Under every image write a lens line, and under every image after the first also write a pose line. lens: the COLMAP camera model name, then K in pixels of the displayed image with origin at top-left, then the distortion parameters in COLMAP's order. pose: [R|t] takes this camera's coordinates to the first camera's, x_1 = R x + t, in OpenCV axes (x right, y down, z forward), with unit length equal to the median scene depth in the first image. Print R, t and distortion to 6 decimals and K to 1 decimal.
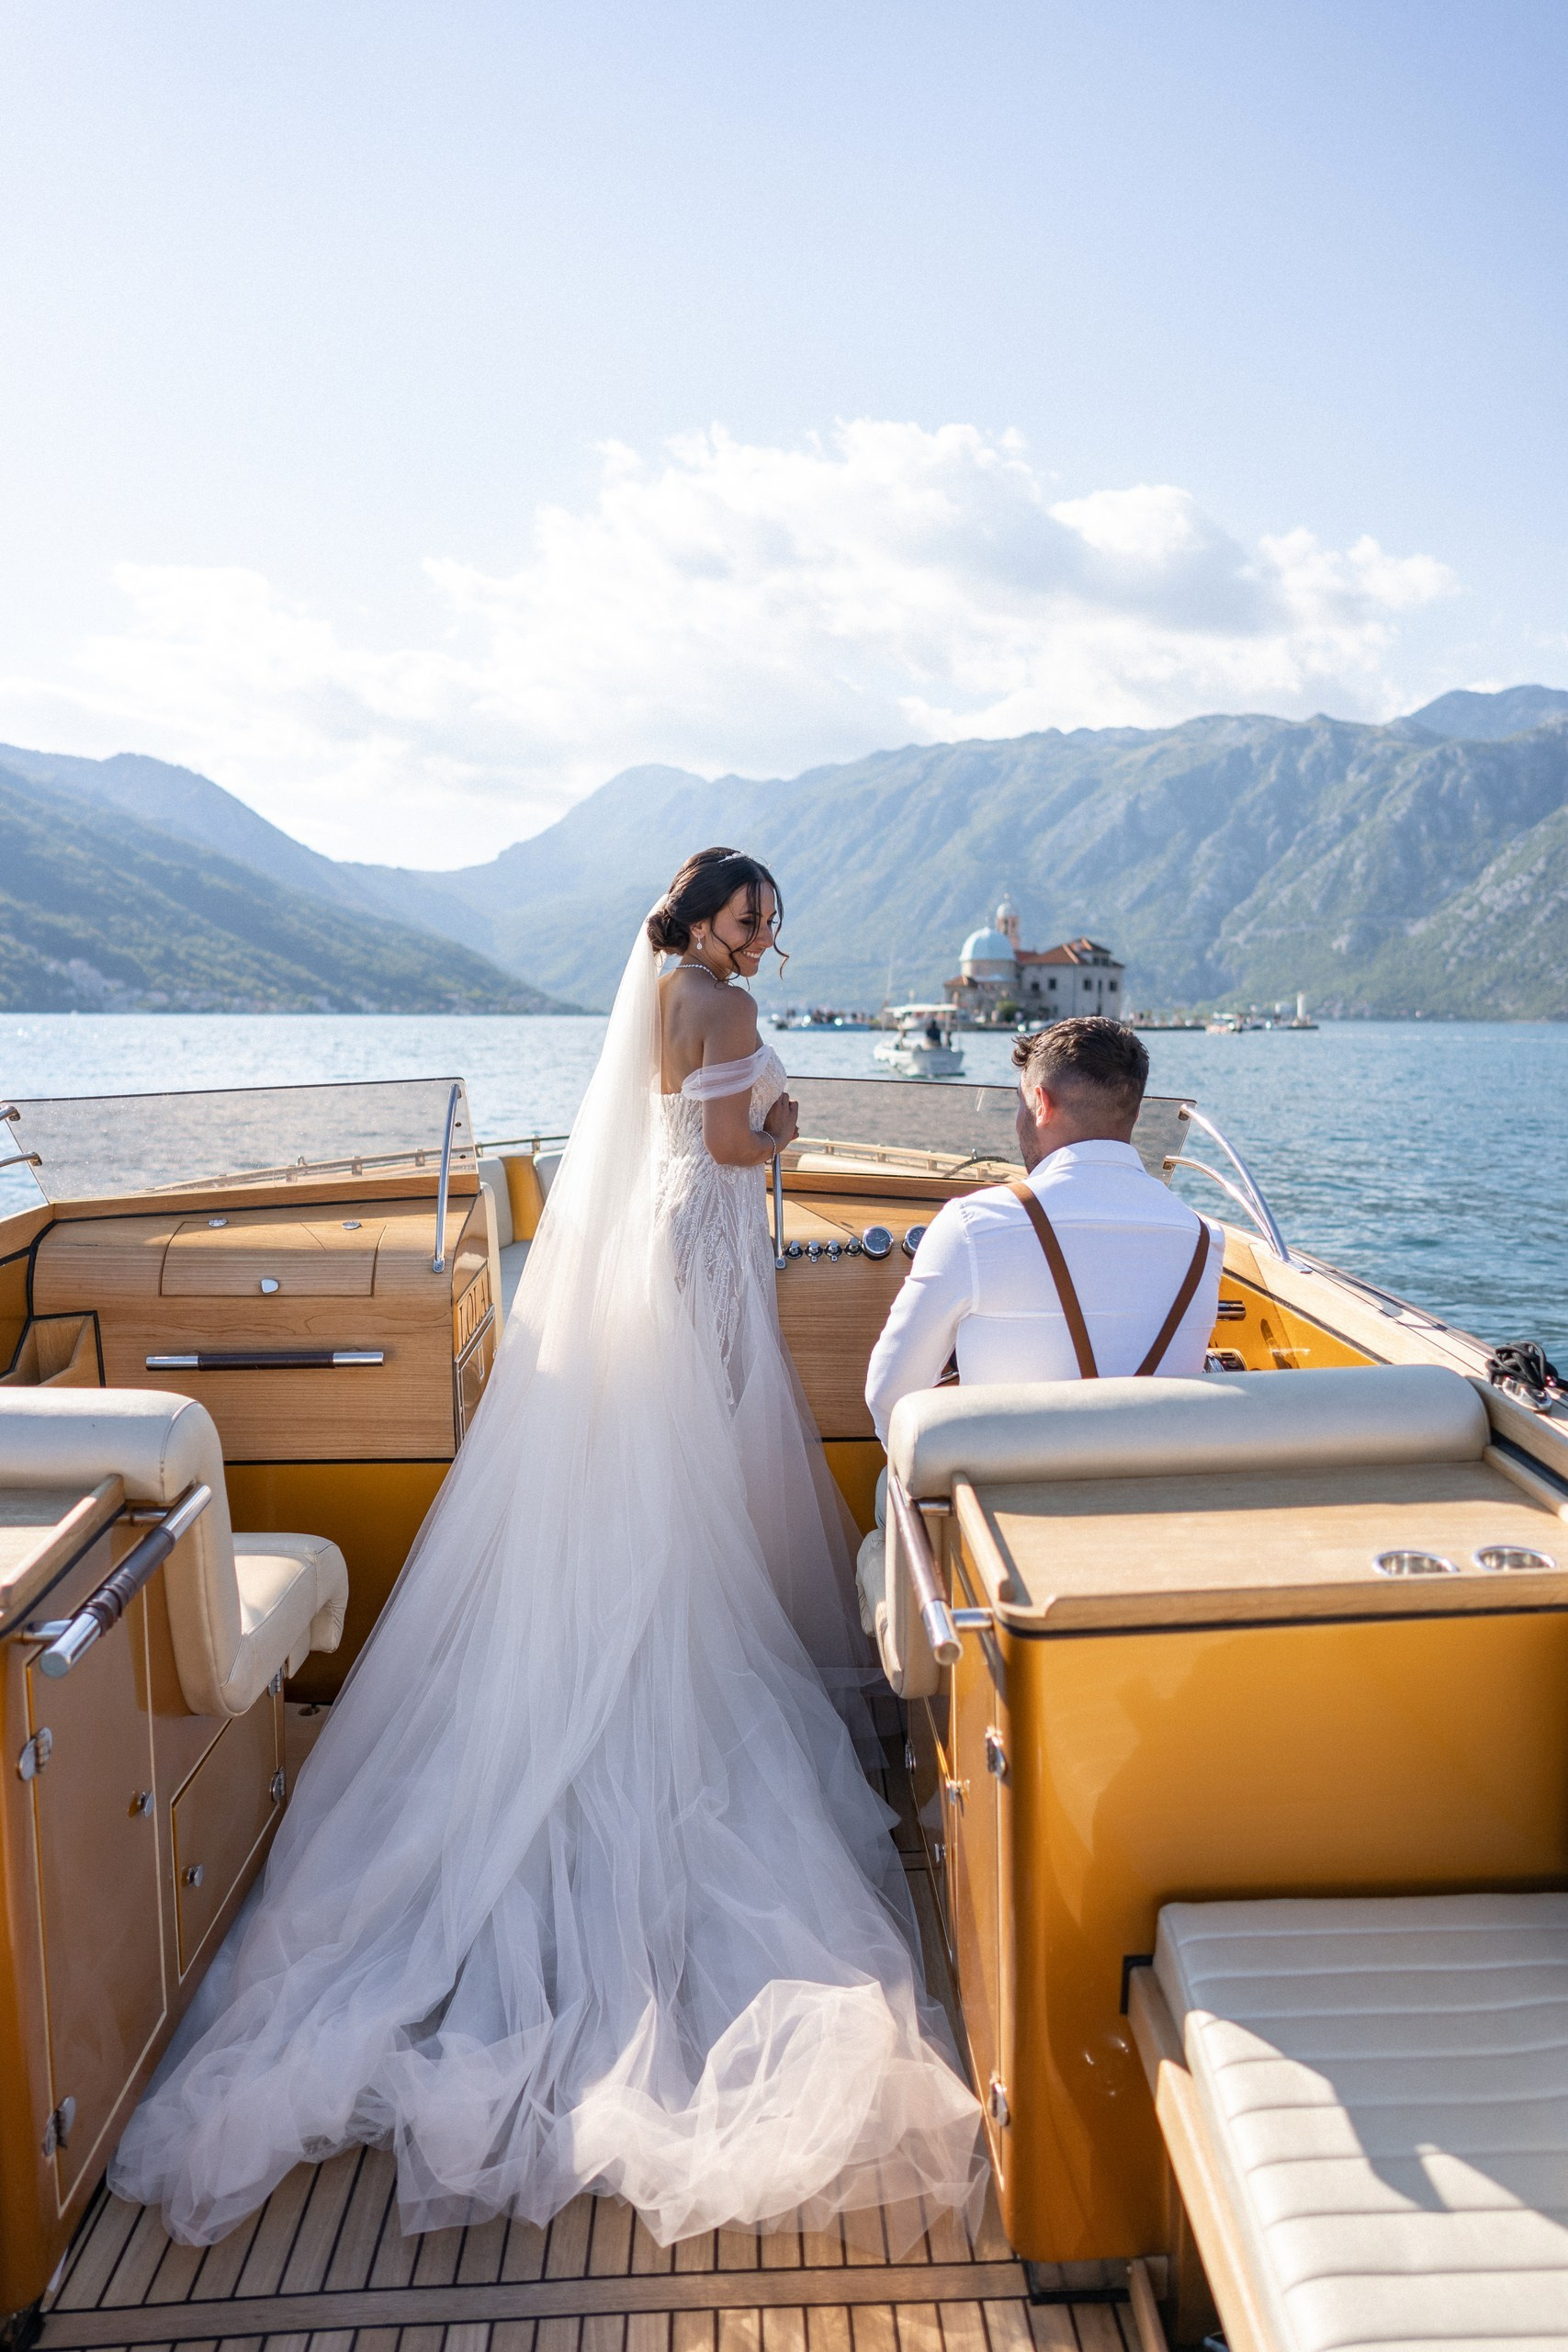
lens RADIAL K [[1554.4, 0, 798.0], [0, 1554.4, 1234.2], [0, 0, 1]] dist [-0.010709, -0.004374]
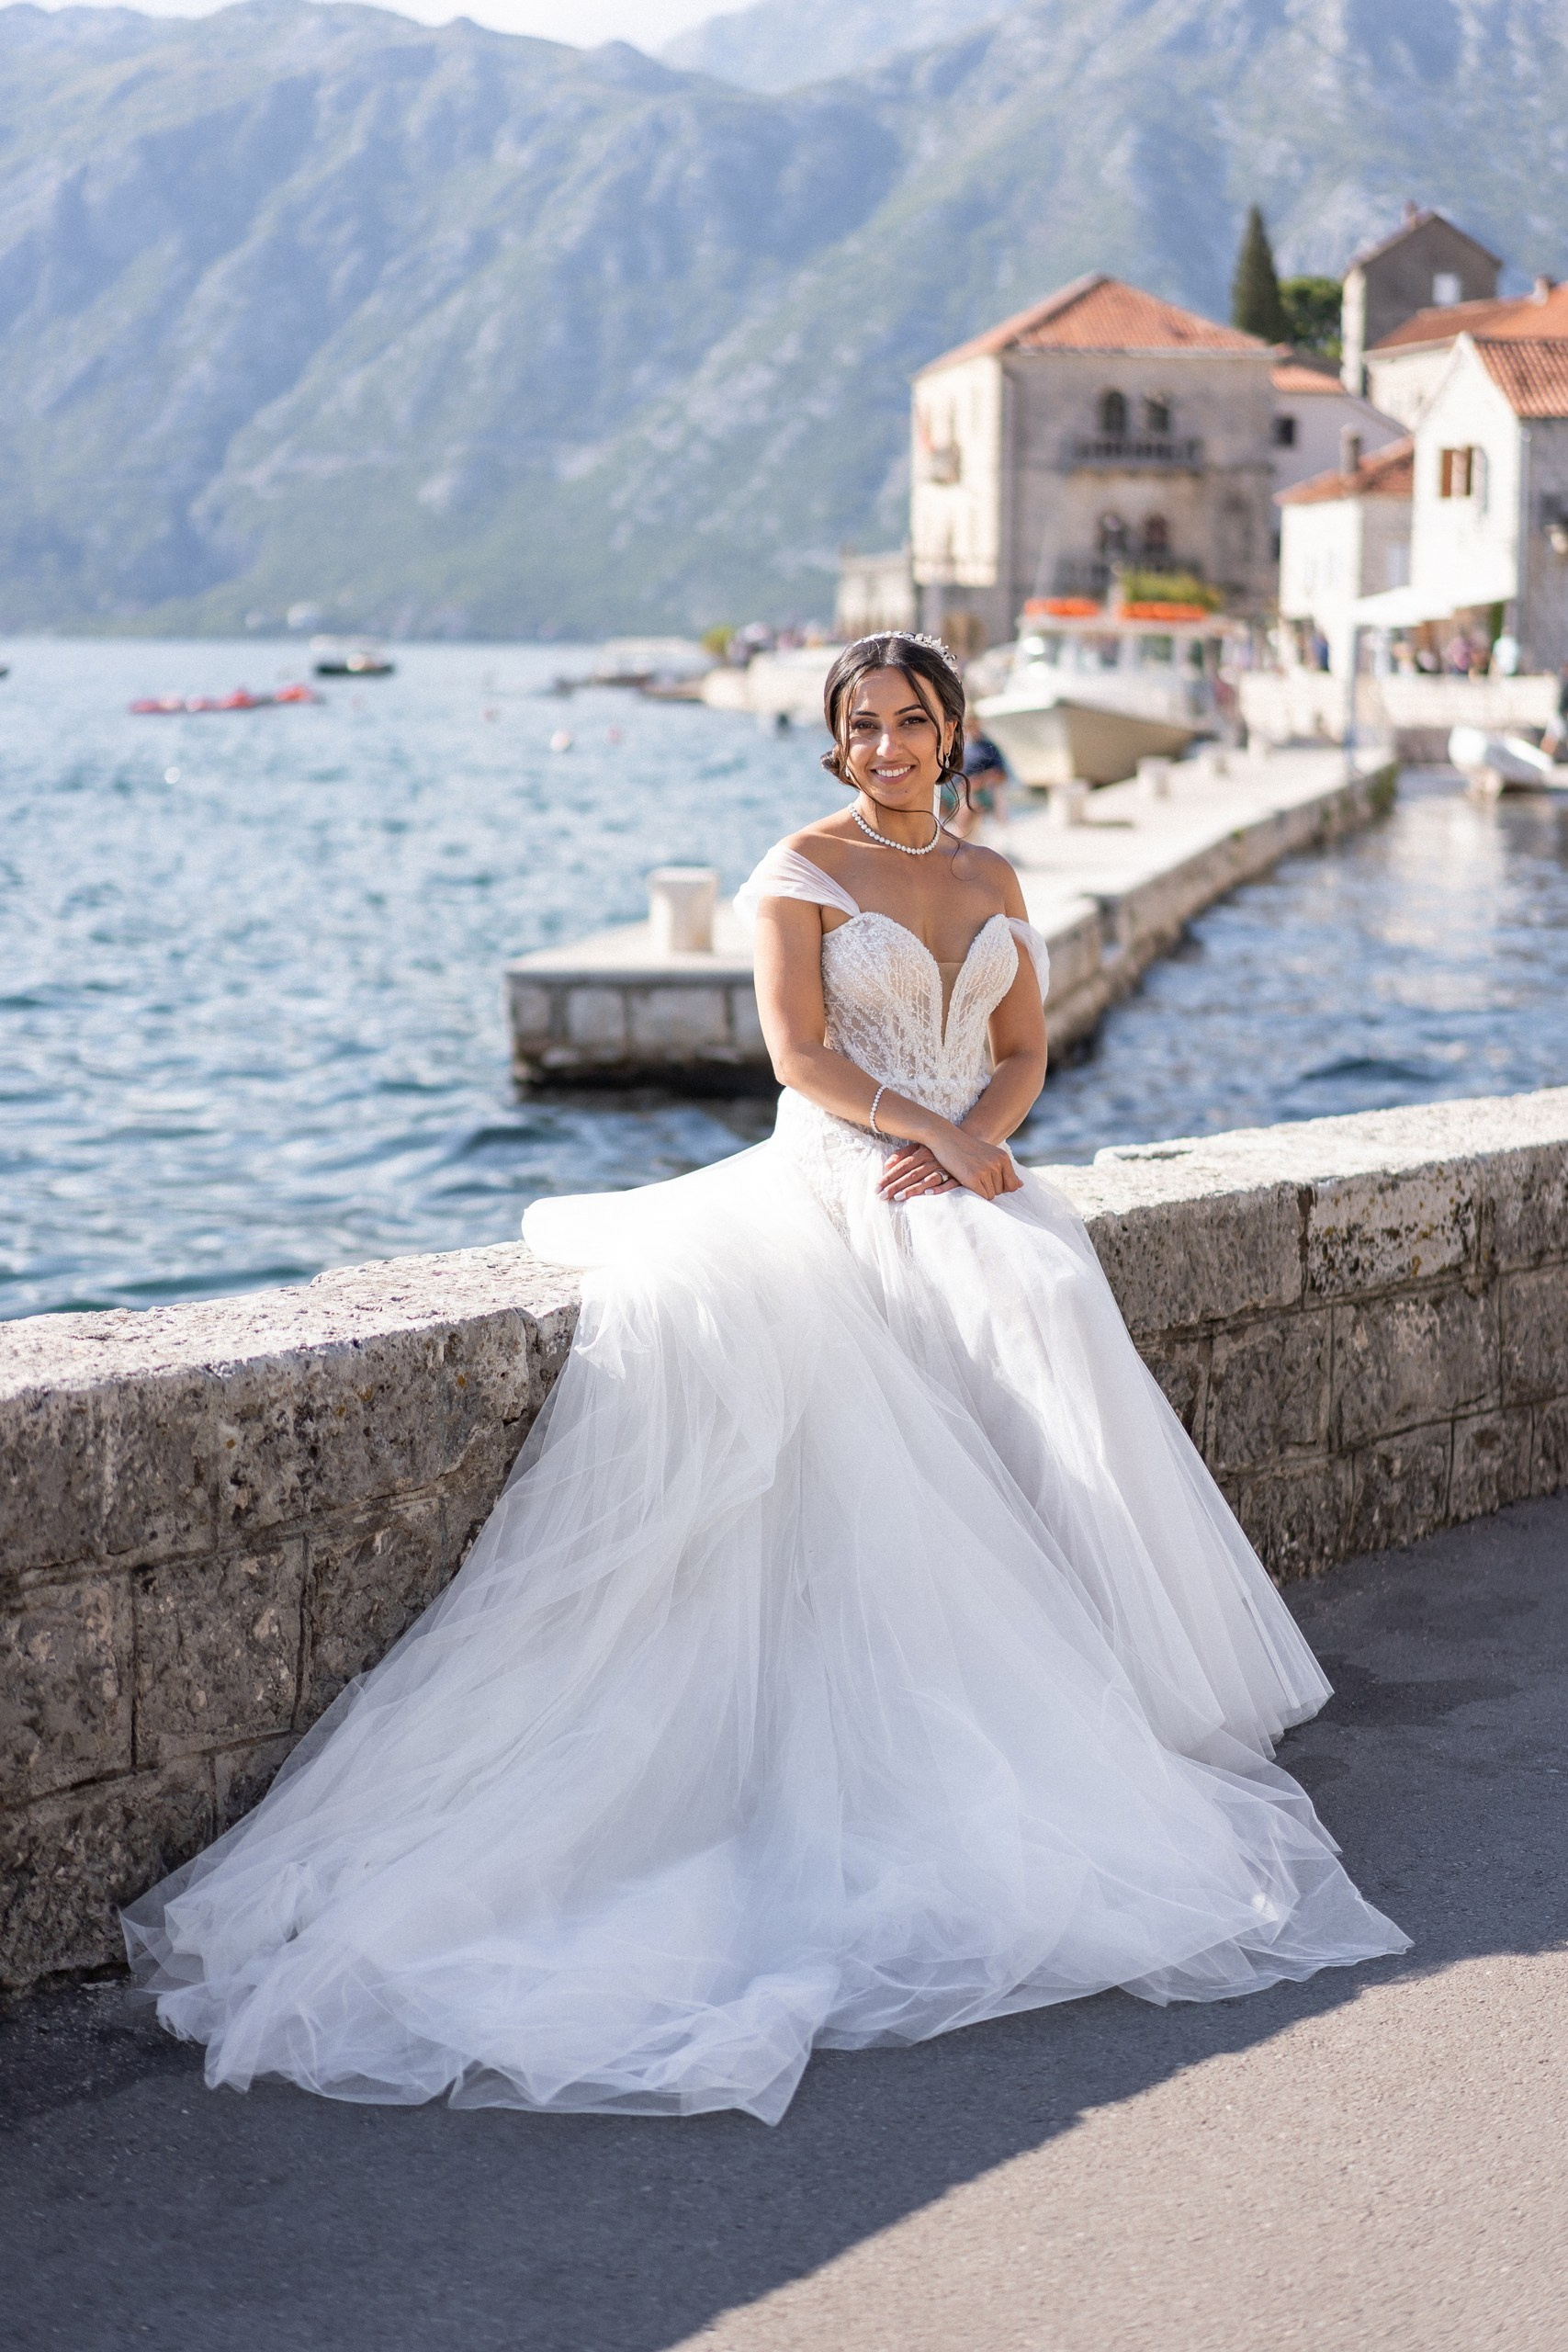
lens RADIAL K [[3720.4, 0, 788.4], [0, 3720.4, 1154.9], [0, 0, 1]] dist [-0.001950, 0.000000]
pose [[0.951219, -0.034865, 0.306540, 0.075147], [0.035049, 0.999374, 0.004907, 0.024323], [-0.306519, 0.006076, 0.951845, -0.170913]]
